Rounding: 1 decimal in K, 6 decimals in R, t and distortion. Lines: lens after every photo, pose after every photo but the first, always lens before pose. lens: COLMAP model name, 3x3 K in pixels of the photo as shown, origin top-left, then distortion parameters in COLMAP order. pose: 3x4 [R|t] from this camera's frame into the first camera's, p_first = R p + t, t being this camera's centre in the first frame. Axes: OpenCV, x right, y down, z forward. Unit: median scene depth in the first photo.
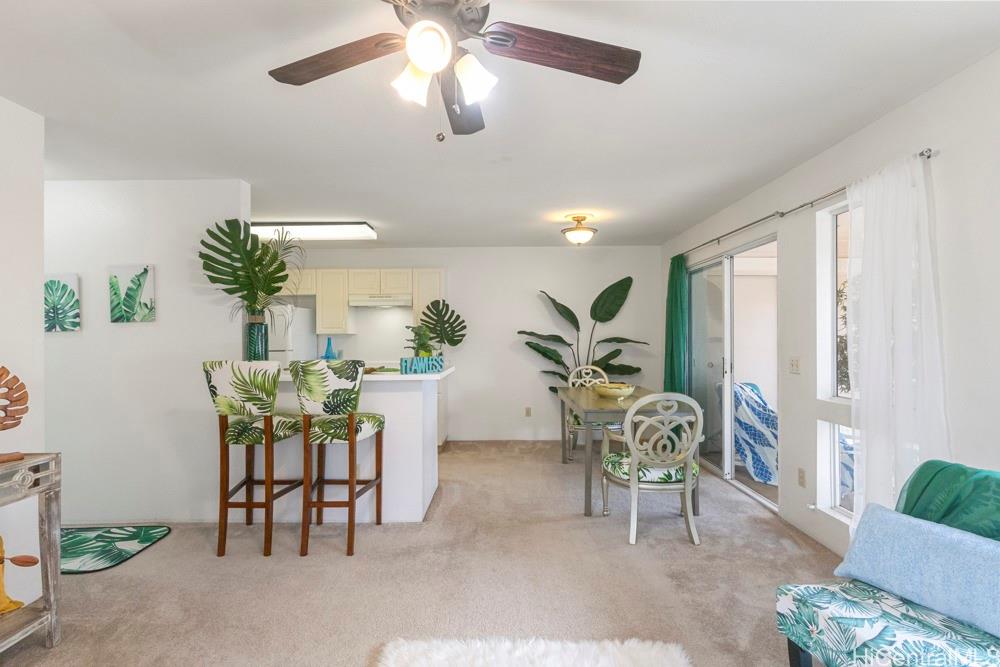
lens RADIAL K [[463.8, 0, 497.4], [0, 463.8, 329.9], [0, 0, 1]] dist [0.002979, 0.000410]
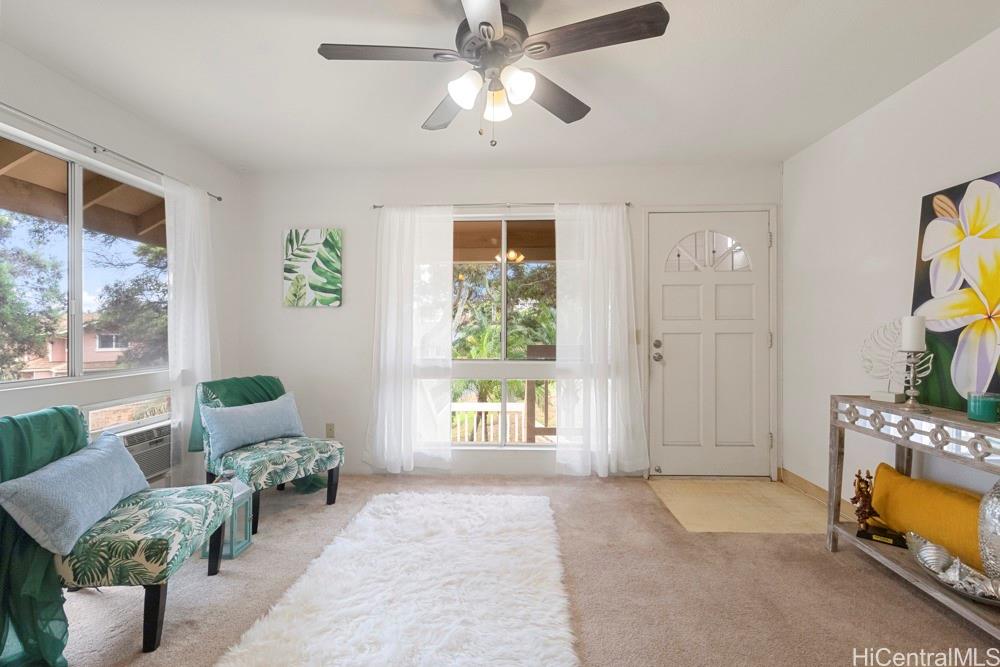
lens RADIAL K [[463.8, 0, 494.4], [0, 463.8, 325.3], [0, 0, 1]] dist [0.002979, 0.000410]
pose [[-0.999164, 0.010521, 0.039516, -0.076109], [0.009566, 0.999659, -0.024283, 0.057456], [-0.039758, -0.023884, -0.998924, 0.980626]]
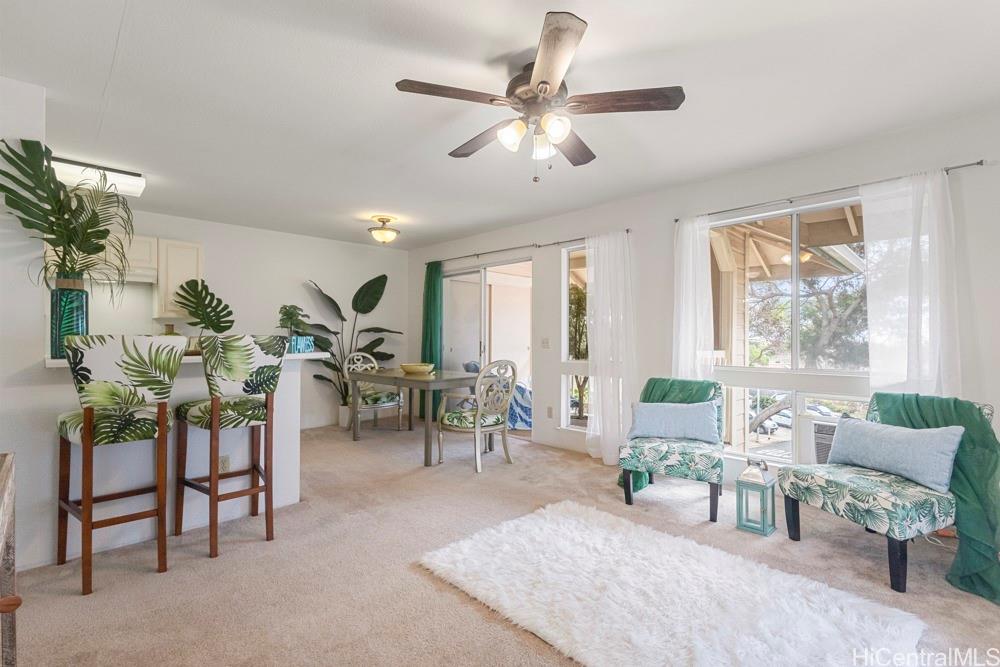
lens RADIAL K [[463.8, 0, 499.4], [0, 463.8, 328.6], [0, 0, 1]] dist [0.002979, 0.000410]
pose [[0.707182, 0.017778, 0.706808, -0.553759], [-0.014136, 0.999840, -0.011005, 0.045217], [-0.706890, -0.002208, 0.707320, -0.006208]]
